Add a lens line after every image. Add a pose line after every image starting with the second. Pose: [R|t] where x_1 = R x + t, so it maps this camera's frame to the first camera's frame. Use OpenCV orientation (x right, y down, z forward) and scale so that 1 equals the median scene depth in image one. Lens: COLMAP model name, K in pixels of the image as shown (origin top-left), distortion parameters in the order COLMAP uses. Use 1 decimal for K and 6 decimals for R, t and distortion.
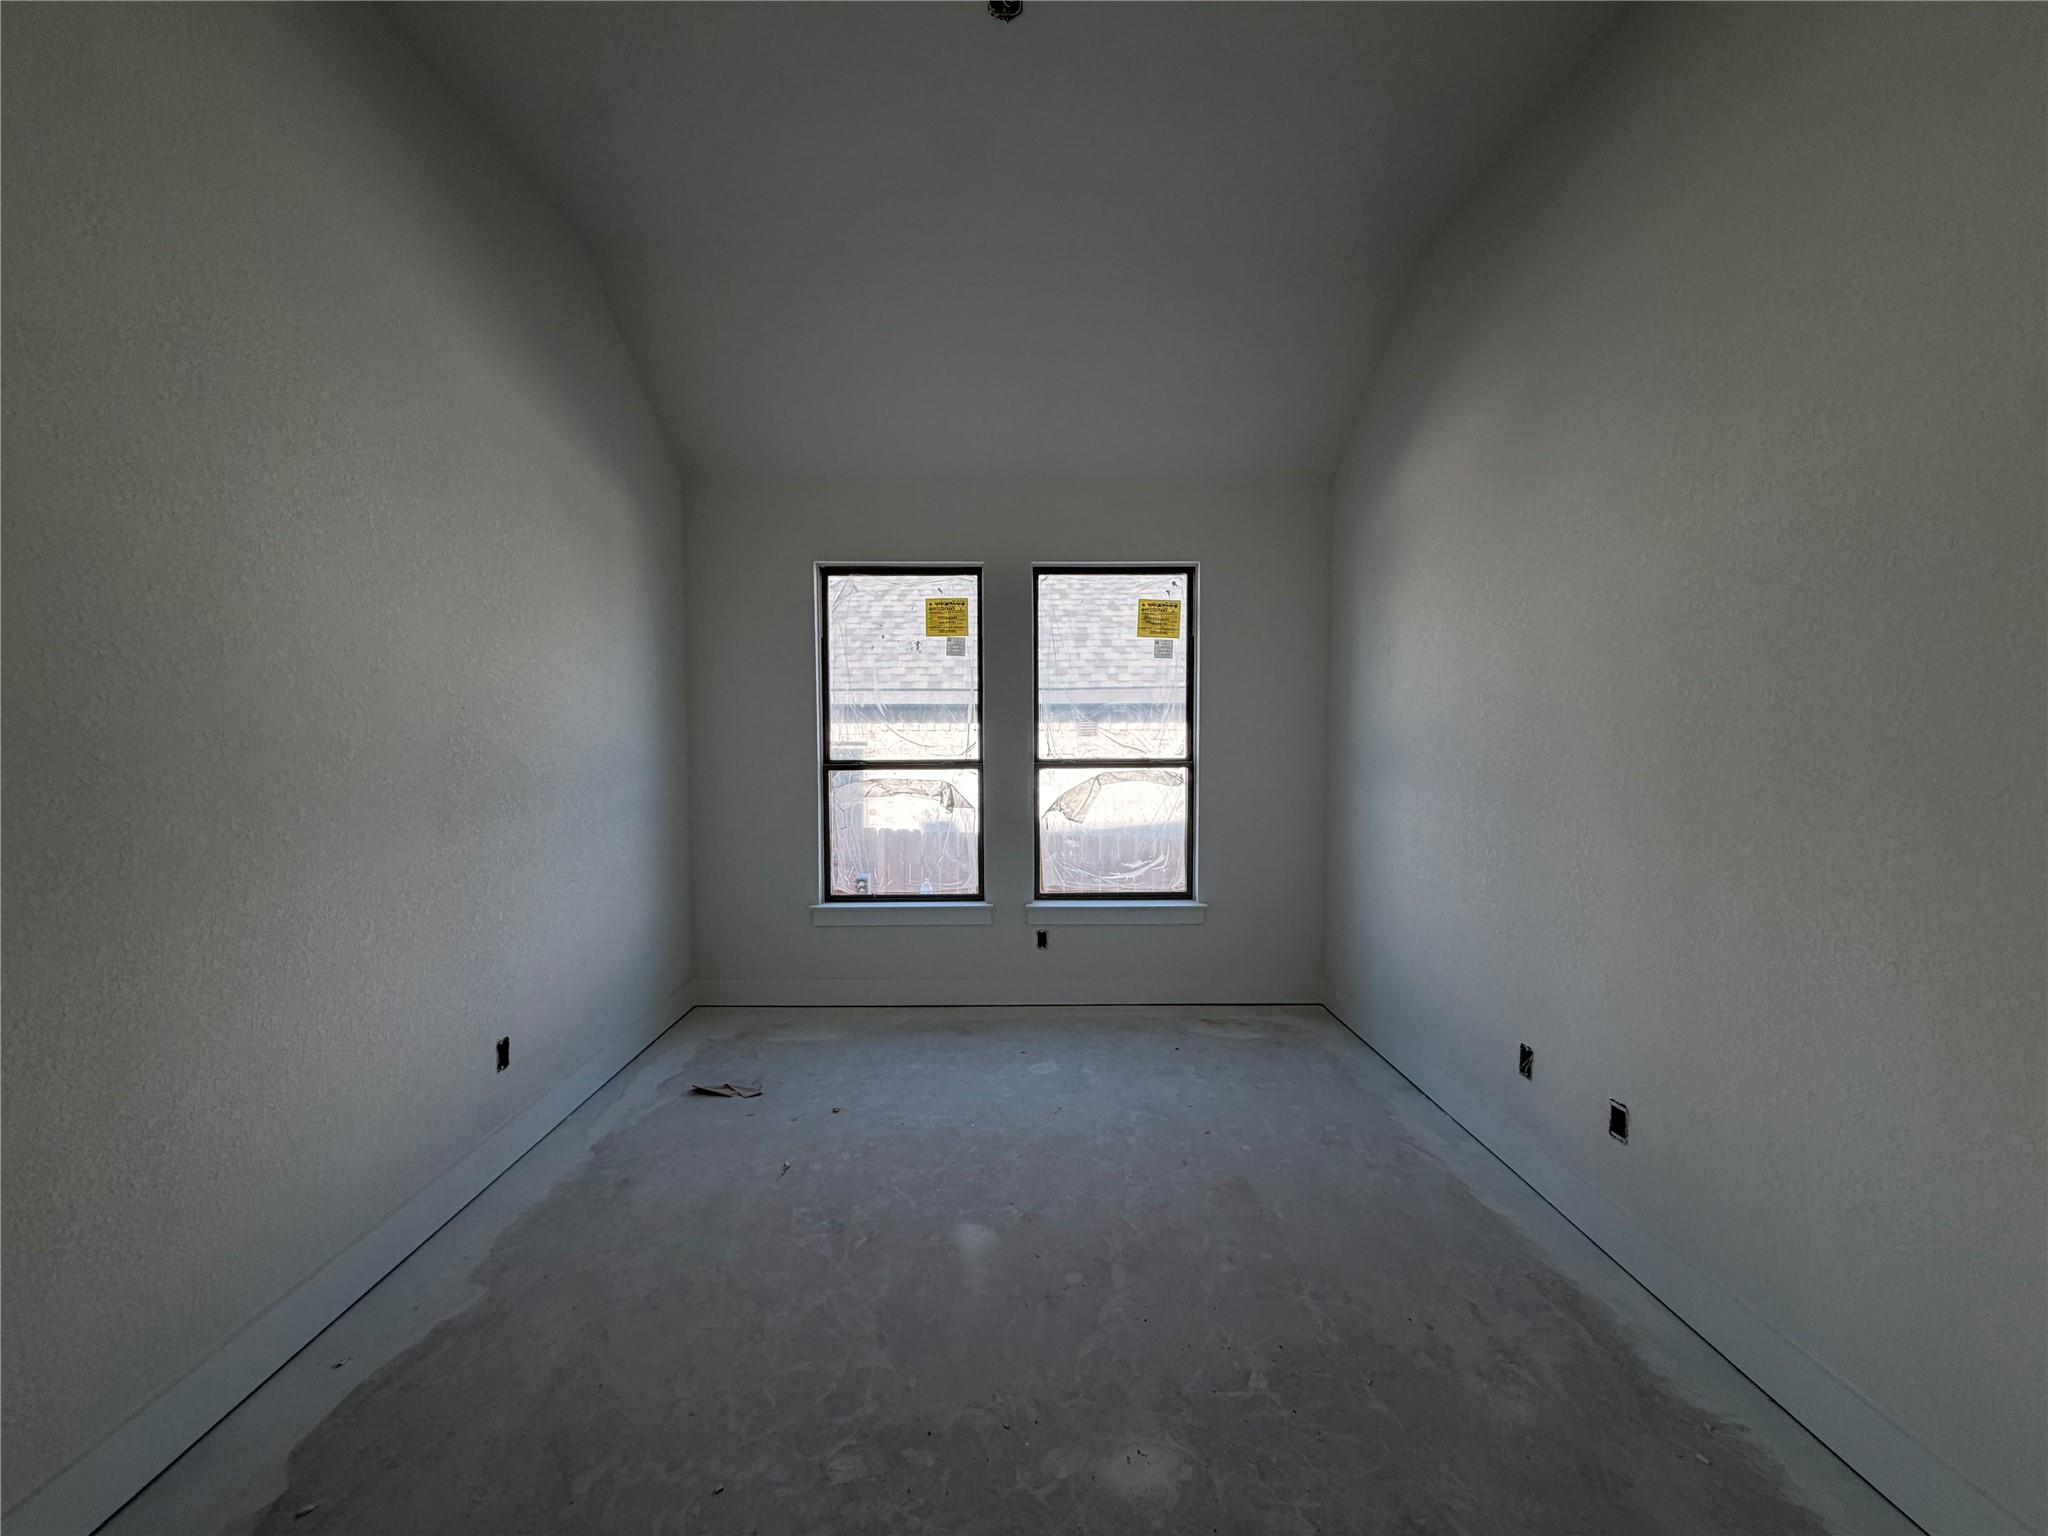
lens RADIAL K [[813.9, 0, 1019.5], [0, 813.9, 771.2], [0, 0, 1]] dist [0.000465, -0.000025]
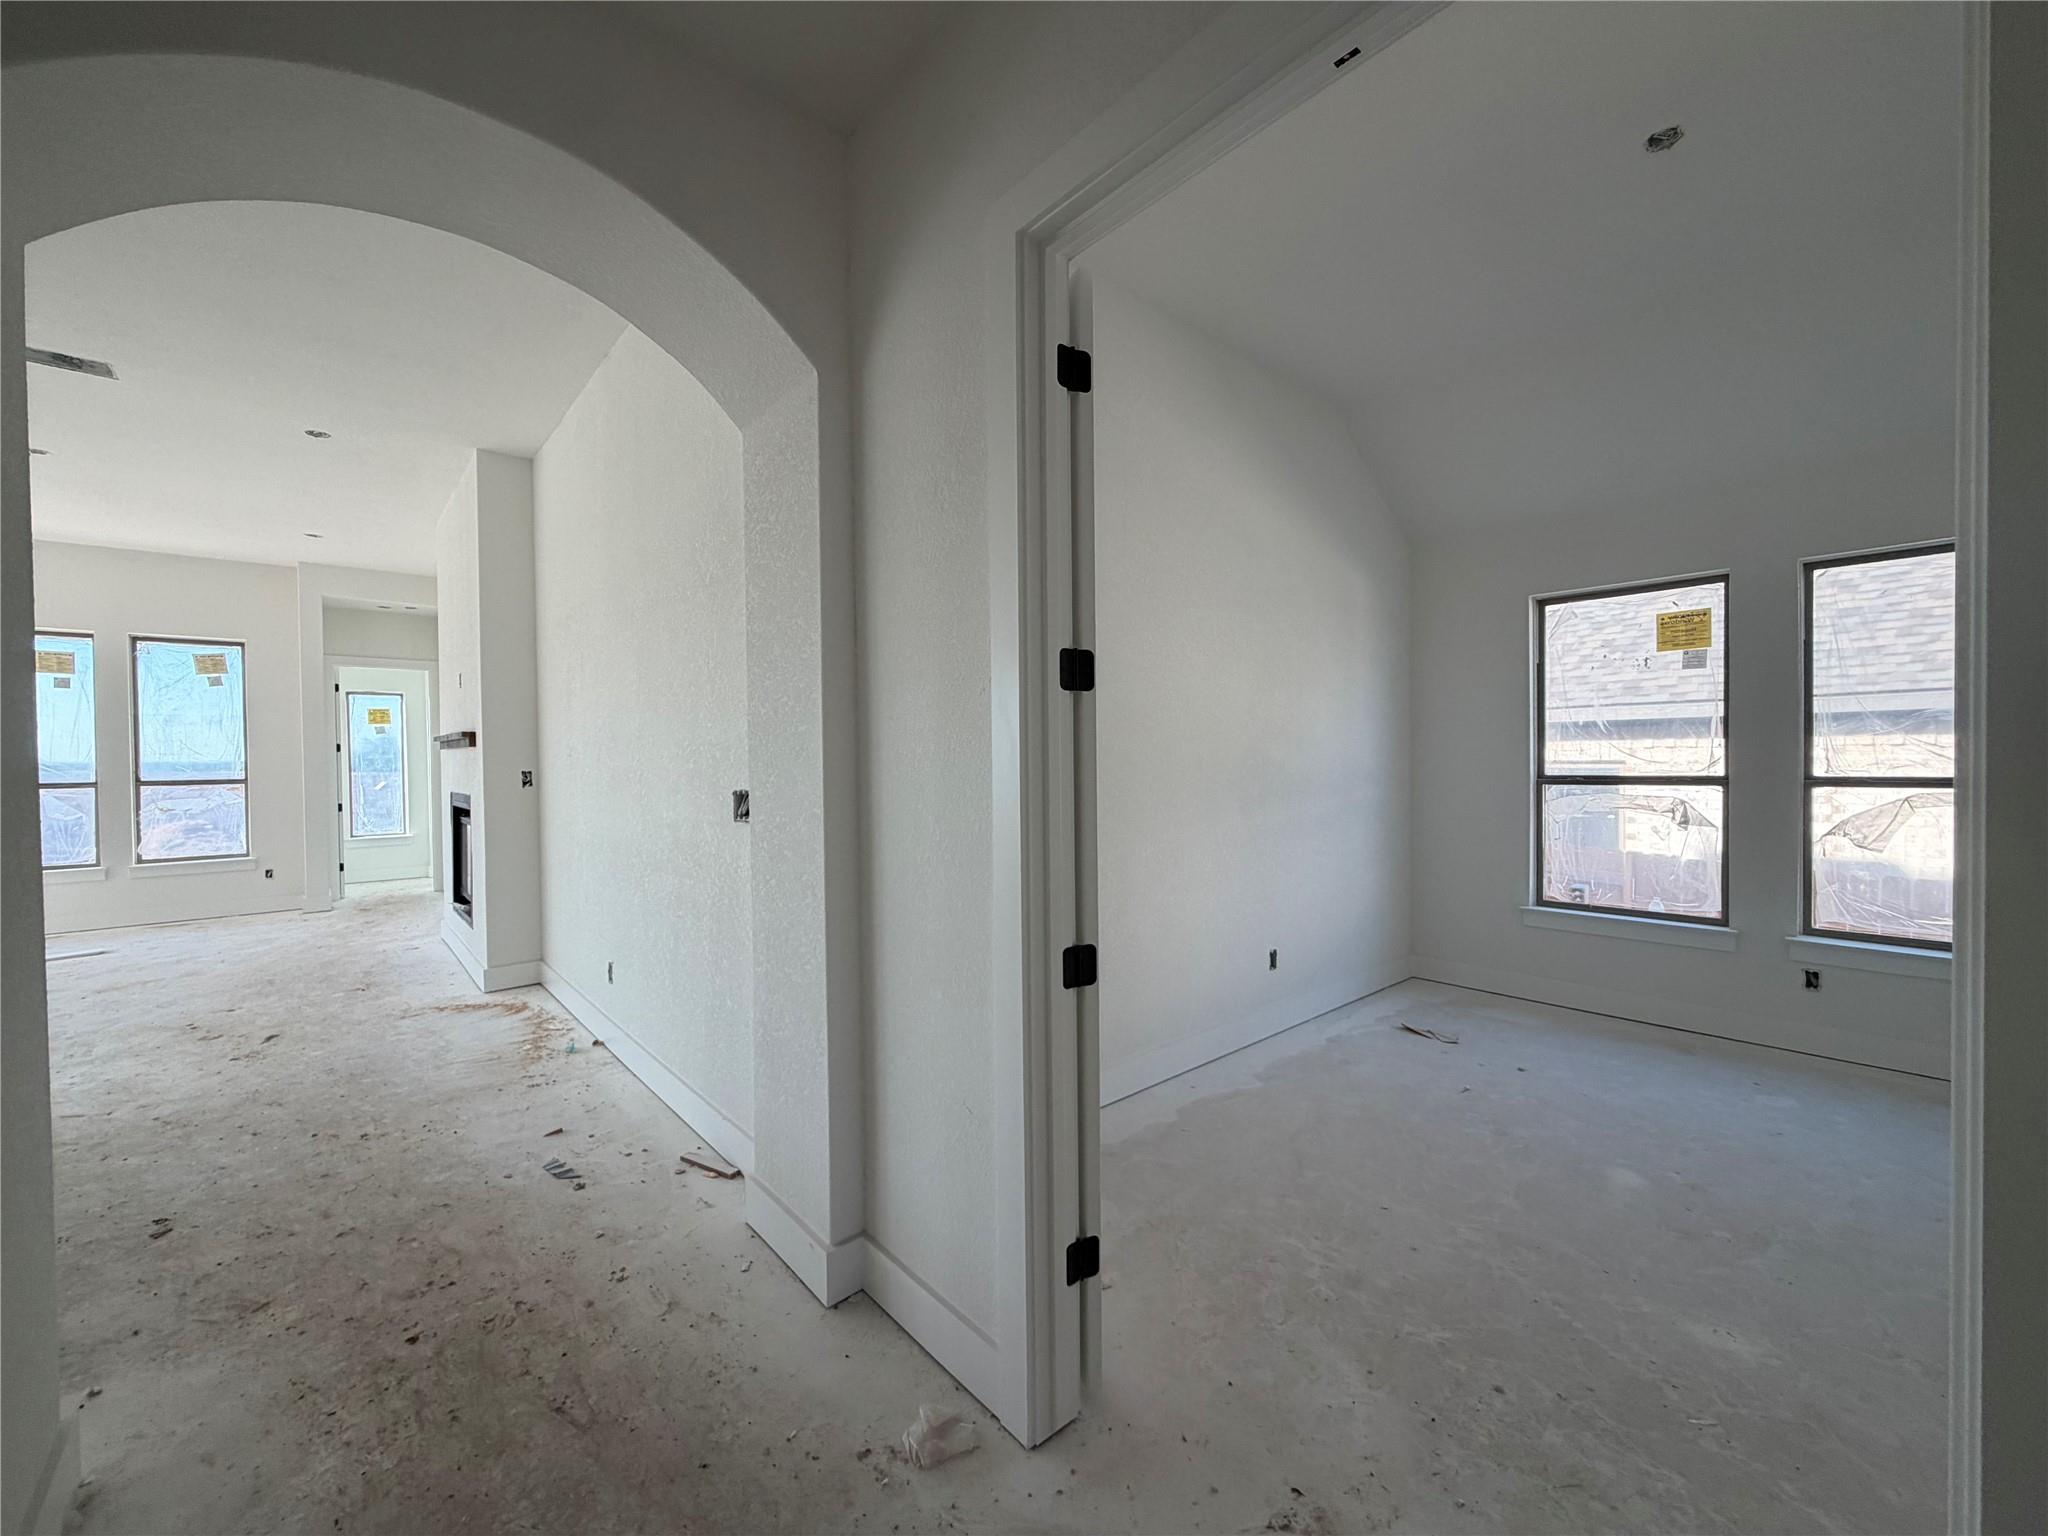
lens RADIAL K [[813.9, 0, 1019.5], [0, 813.9, 771.2], [0, 0, 1]] dist [0.000465, -0.000025]
pose [[0.643907, 0.006629, -0.765075, 0.146757], [-0.027240, 0.999527, -0.014266, 0.015797], [0.764619, 0.030027, 0.643783, -0.233491]]
